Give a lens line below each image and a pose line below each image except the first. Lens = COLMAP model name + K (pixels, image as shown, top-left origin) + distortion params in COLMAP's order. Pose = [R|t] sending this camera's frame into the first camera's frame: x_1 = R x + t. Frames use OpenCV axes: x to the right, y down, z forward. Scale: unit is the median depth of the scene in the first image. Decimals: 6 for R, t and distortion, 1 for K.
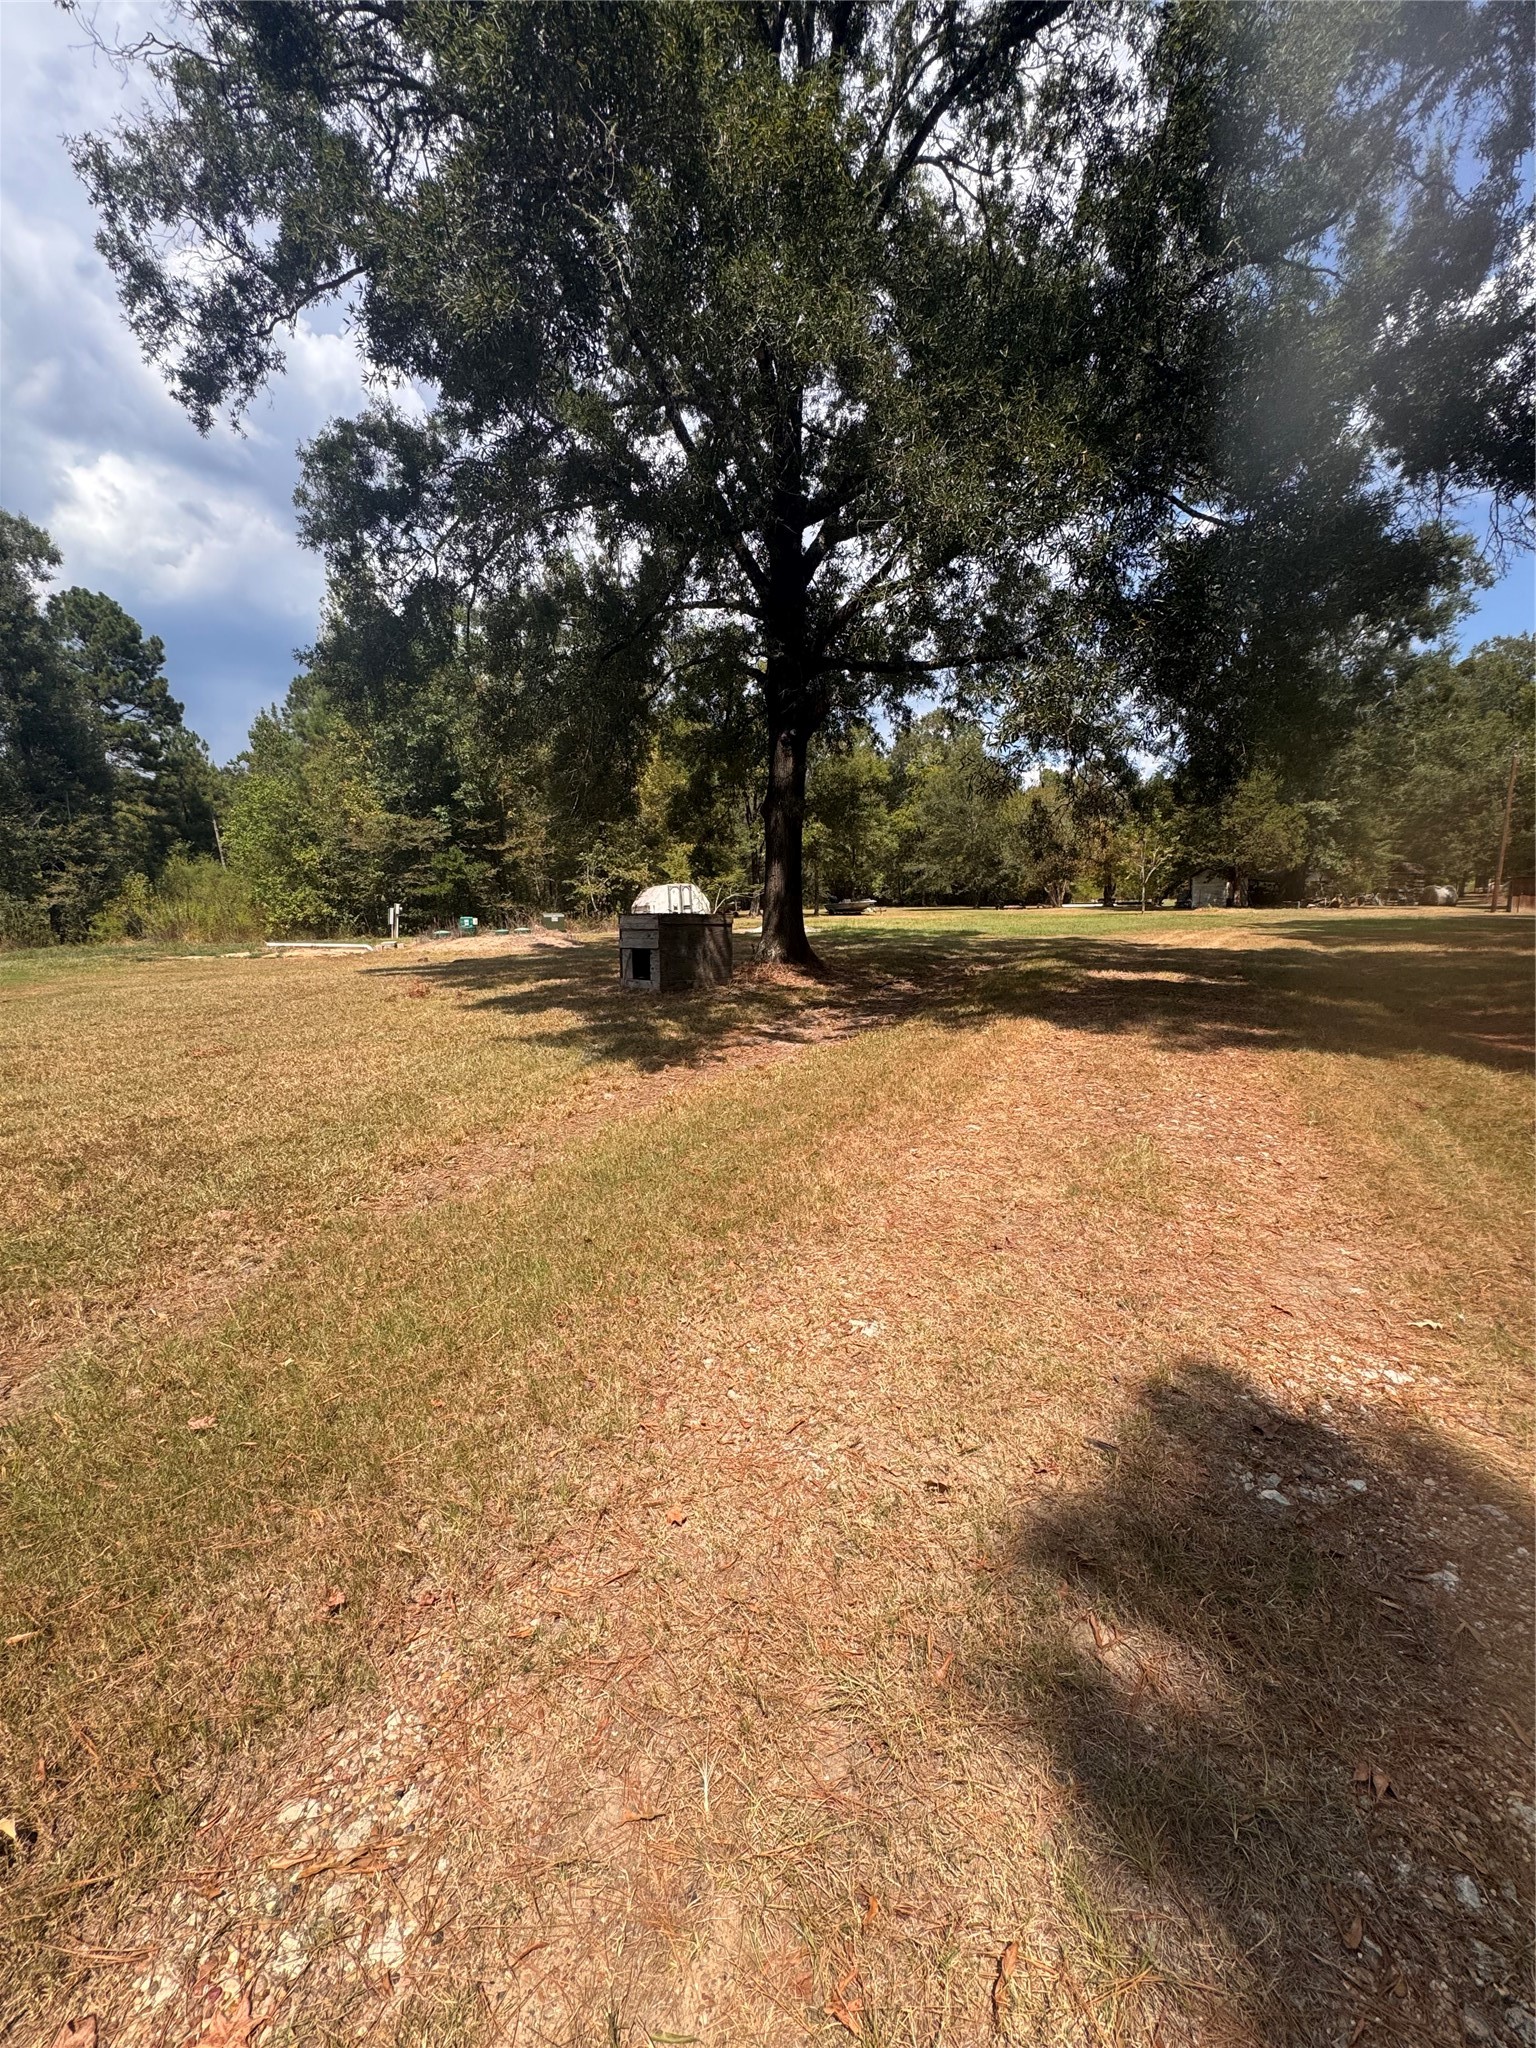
lens RADIAL K [[814.6, 0, 768.3], [0, 814.6, 1021.0], [0, 0, 1]] dist [-0.003440, 0.000454]
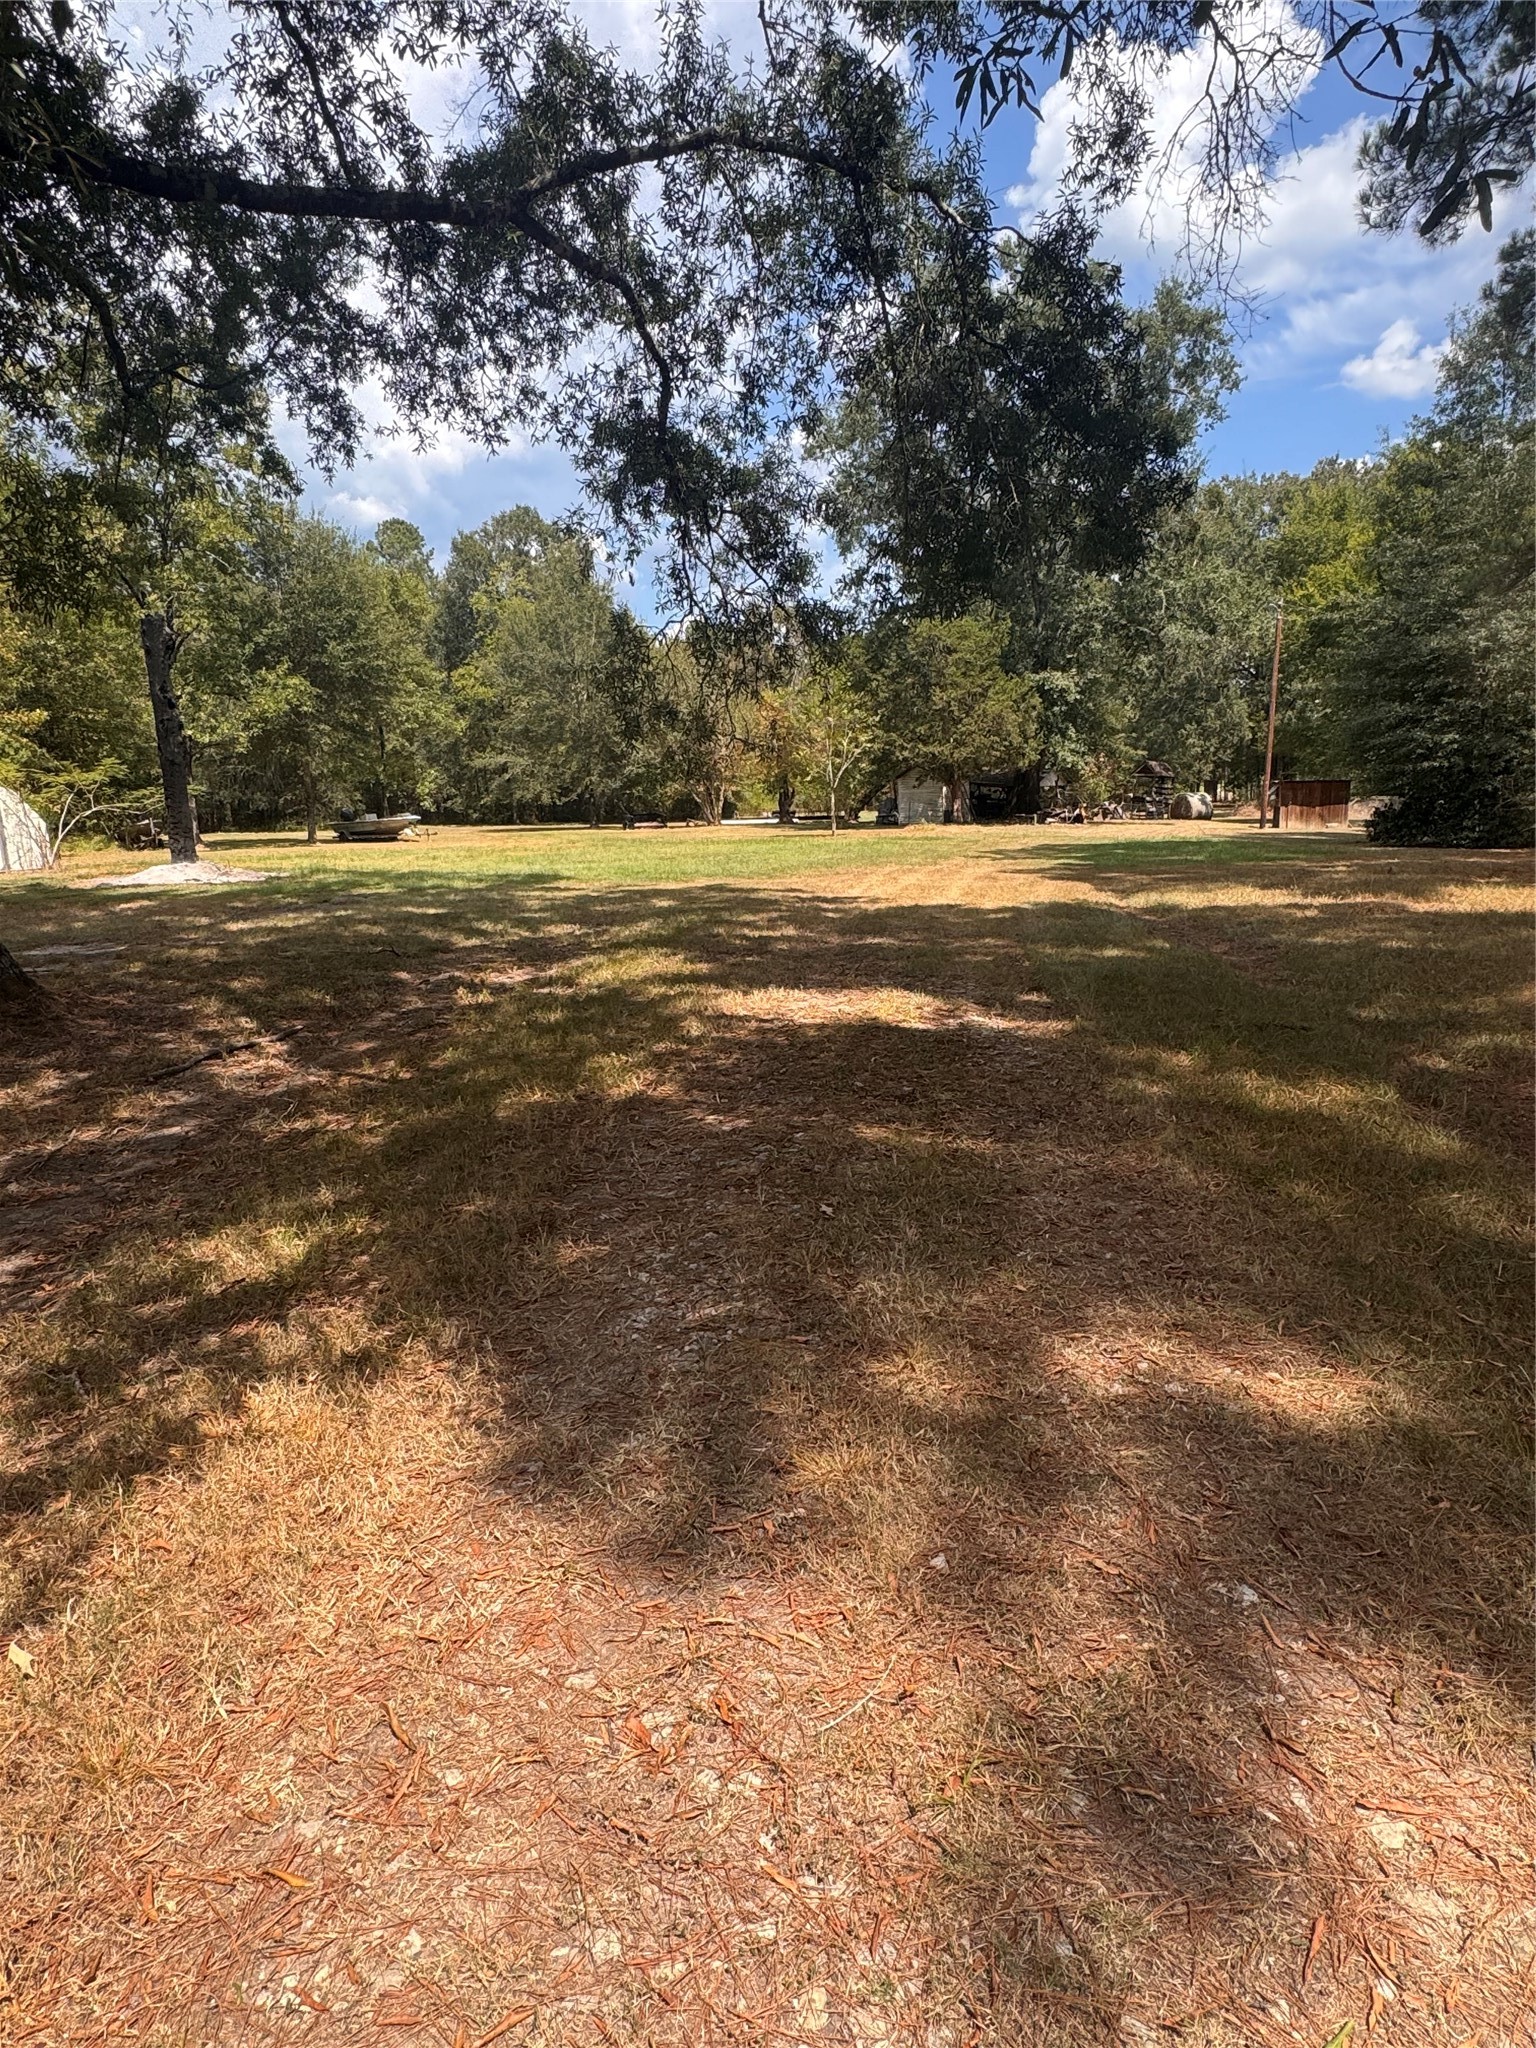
lens RADIAL K [[1183.6, 0, 768.0], [0, 1183.6, 1024.0], [0, 0, 1]] dist [-0.006045, -0.000735]
pose [[0.931094, -0.067905, 0.358404, 0.068351], [0.057234, 0.997547, 0.040313, -0.024370], [-0.360262, -0.017022, 0.932696, 0.148117]]
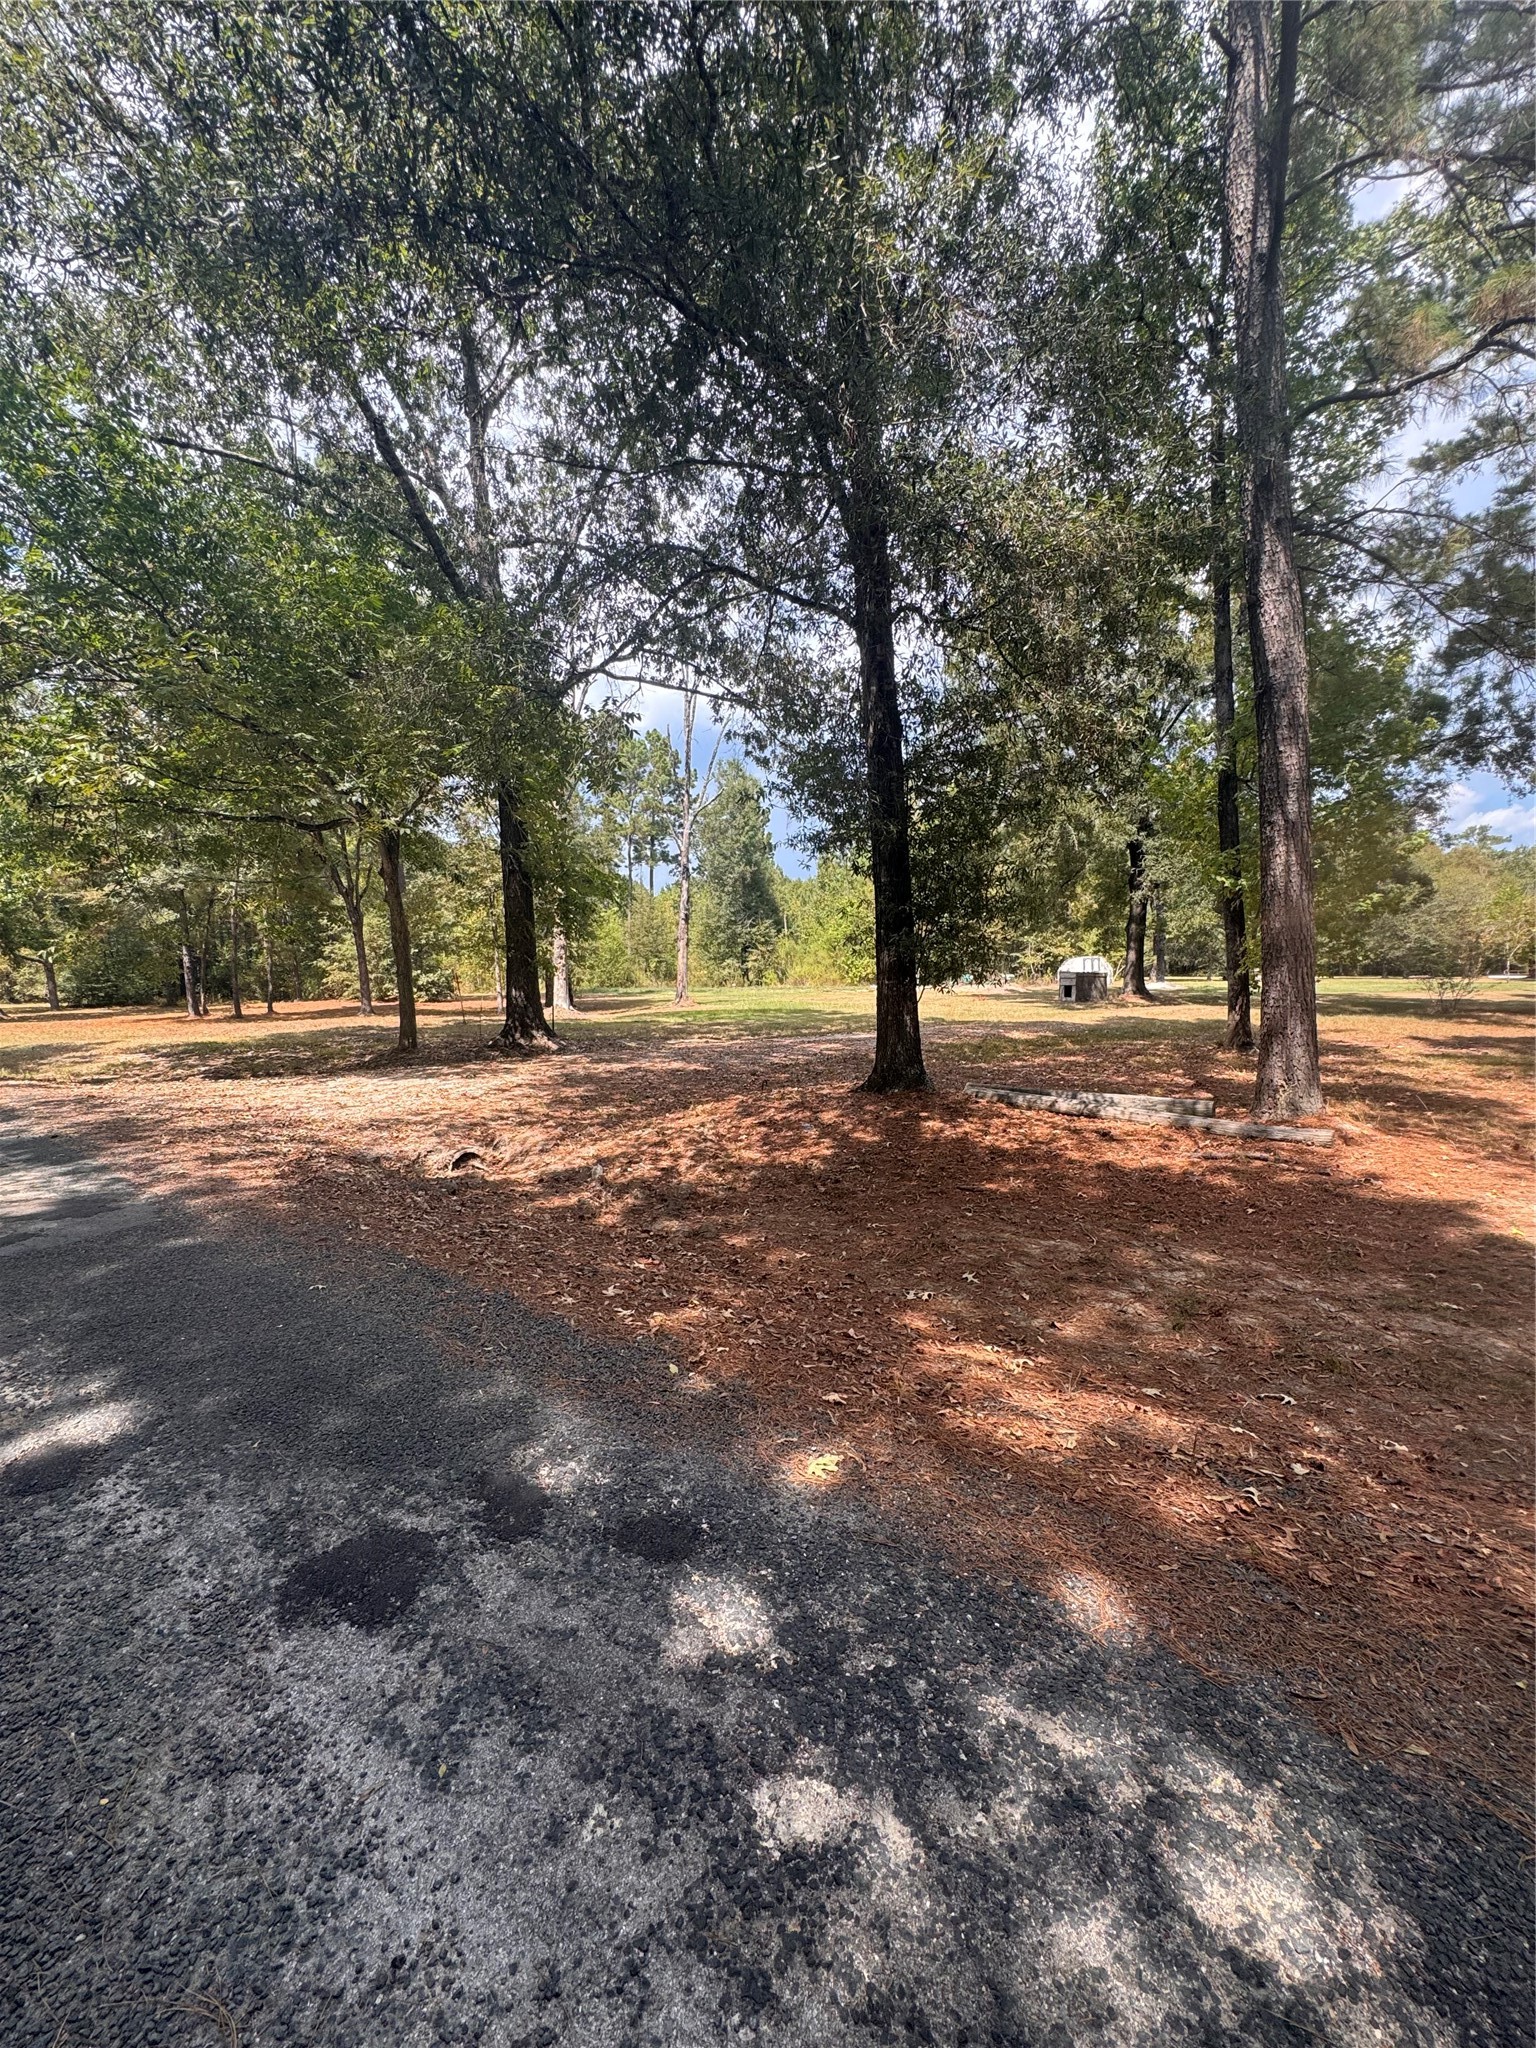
lens RADIAL K [[819.1, 0, 765.3], [0, 819.1, 1014.7], [0, 0, 1]] dist [-0.002617, 0.000042]
pose [[0.879839, 0.037957, -0.473753, 0.076739], [-0.079643, 0.994485, -0.068233, 0.084950], [0.468550, 0.097766, 0.878010, -0.568872]]
